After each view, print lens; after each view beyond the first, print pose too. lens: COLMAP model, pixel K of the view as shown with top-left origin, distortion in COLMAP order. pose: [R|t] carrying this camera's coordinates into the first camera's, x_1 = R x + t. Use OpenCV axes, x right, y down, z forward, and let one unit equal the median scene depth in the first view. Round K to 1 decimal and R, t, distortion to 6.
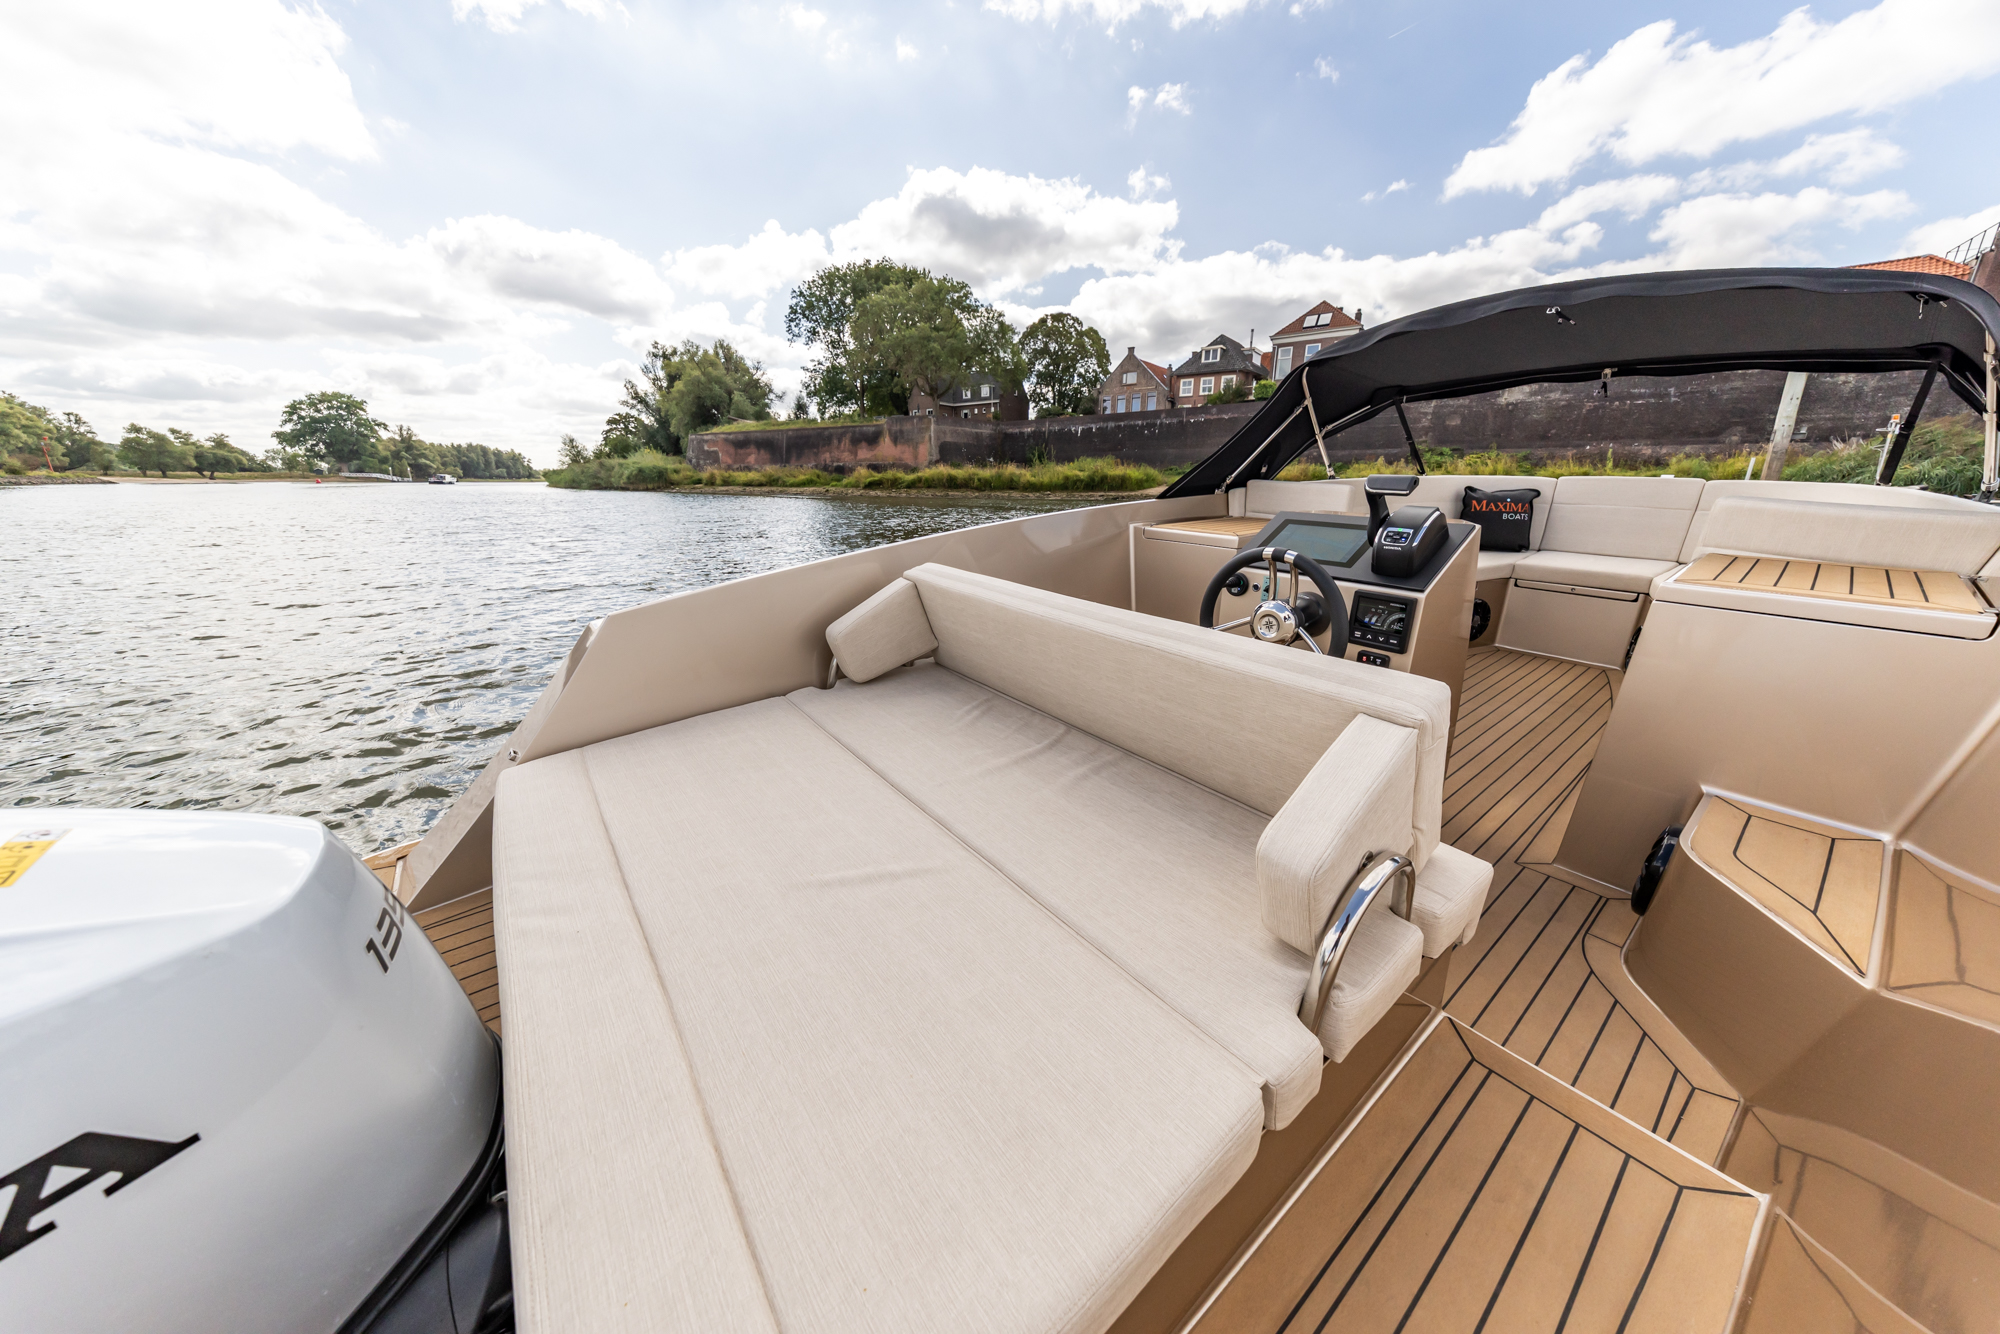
lens RADIAL K [[677.8, 0, 980.6], [0, 677.8, 676.4], [0, 0, 1]] dist [0.001536, 0.000147]
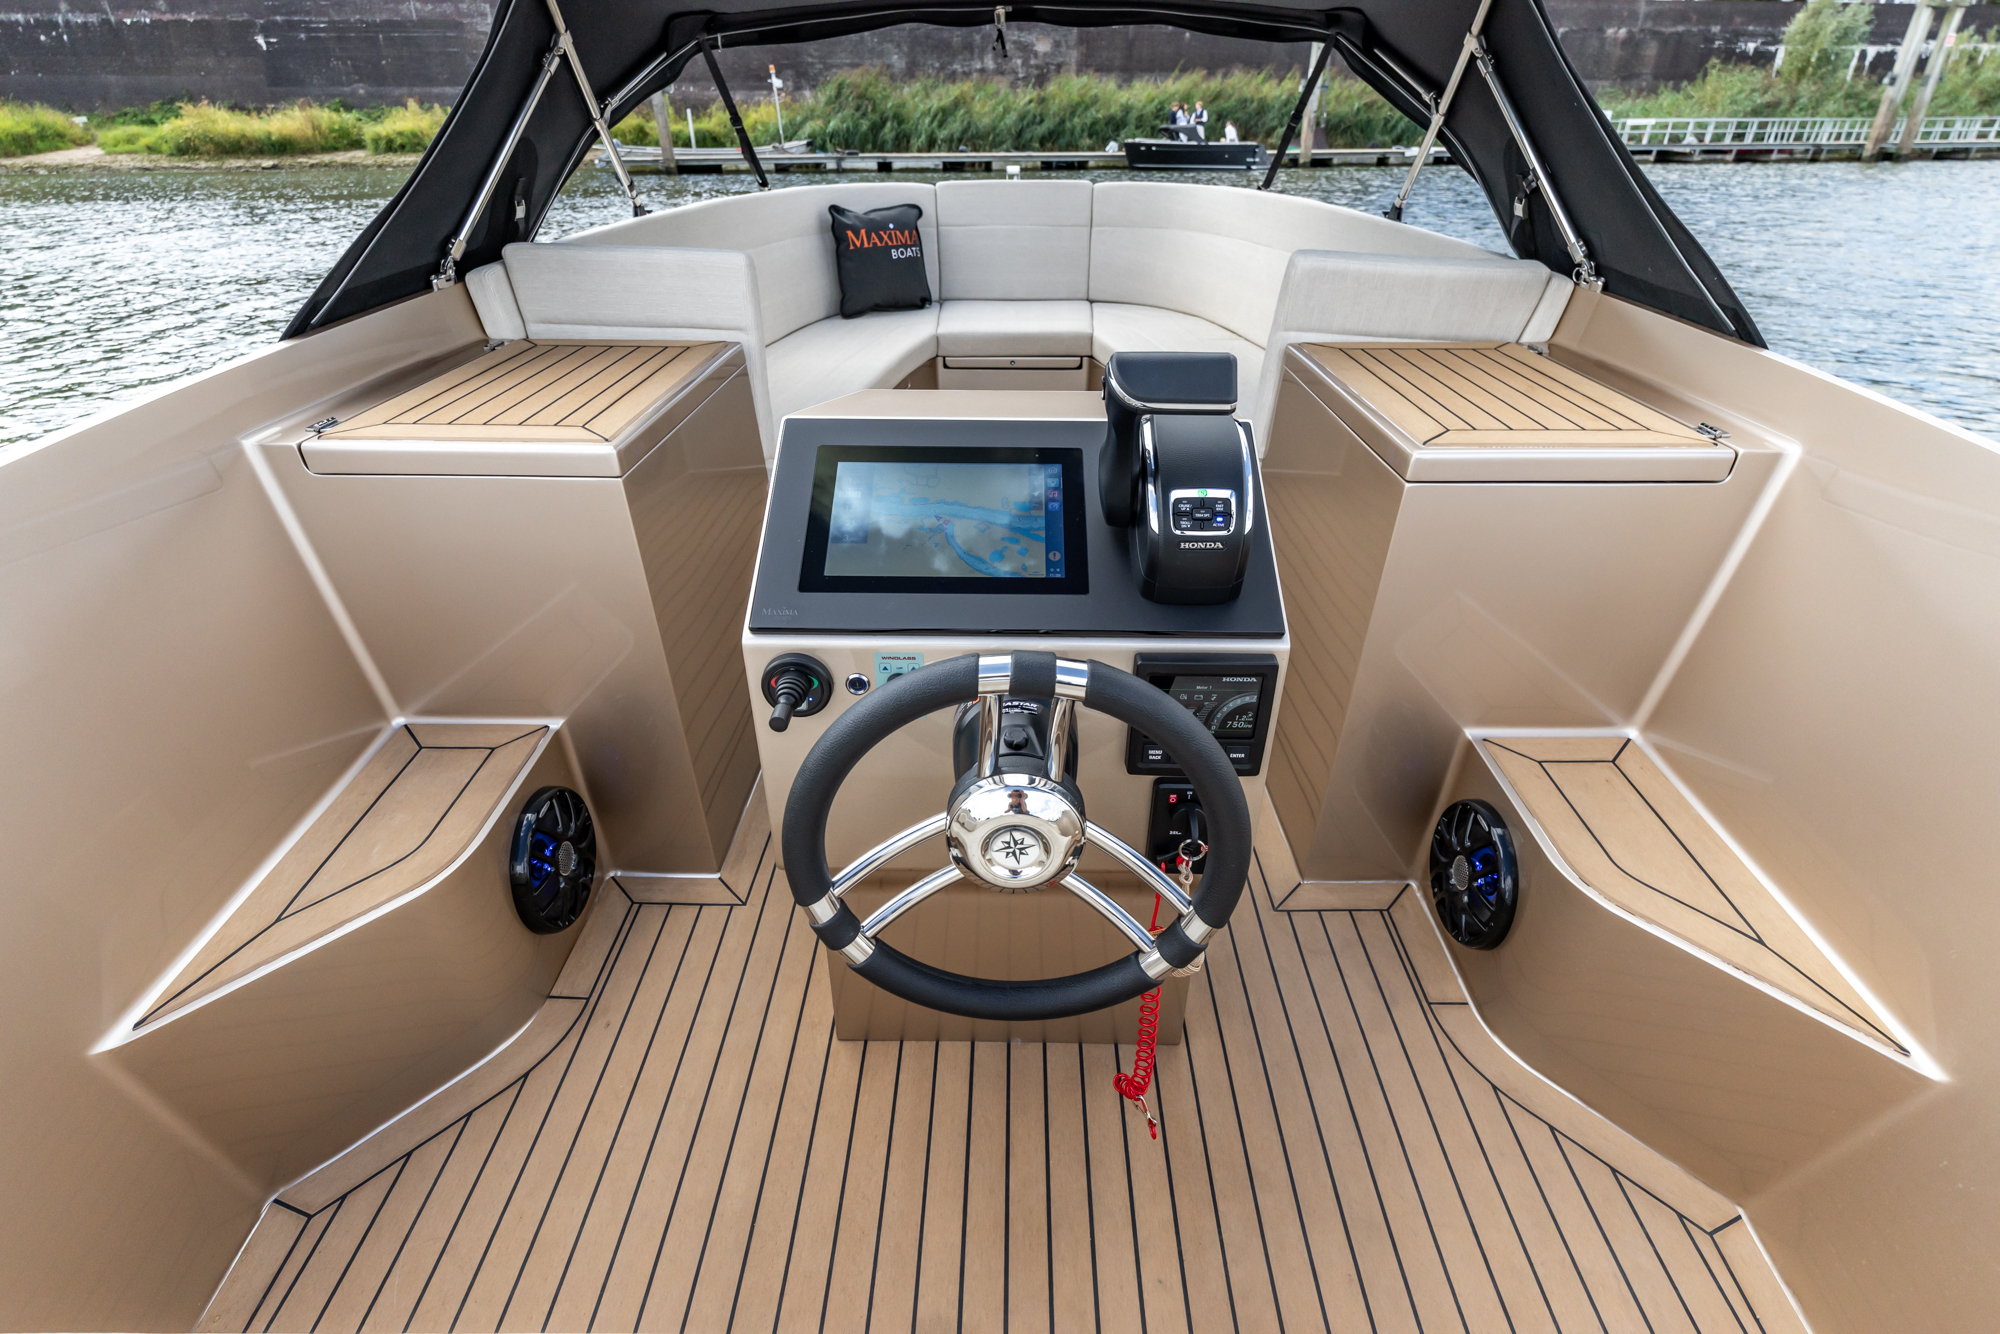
lens RADIAL K [[963.2, 0, 1007.1], [0, 963.2, 673.0], [0, 0, 1]] dist [0.009754, -0.002665]
pose [[0.607286, -0.404005, 0.684094, 0.074977], [0.244540, 0.914304, 0.322877, -0.180078], [-0.755913, -0.028790, 0.654039, 0.400239]]
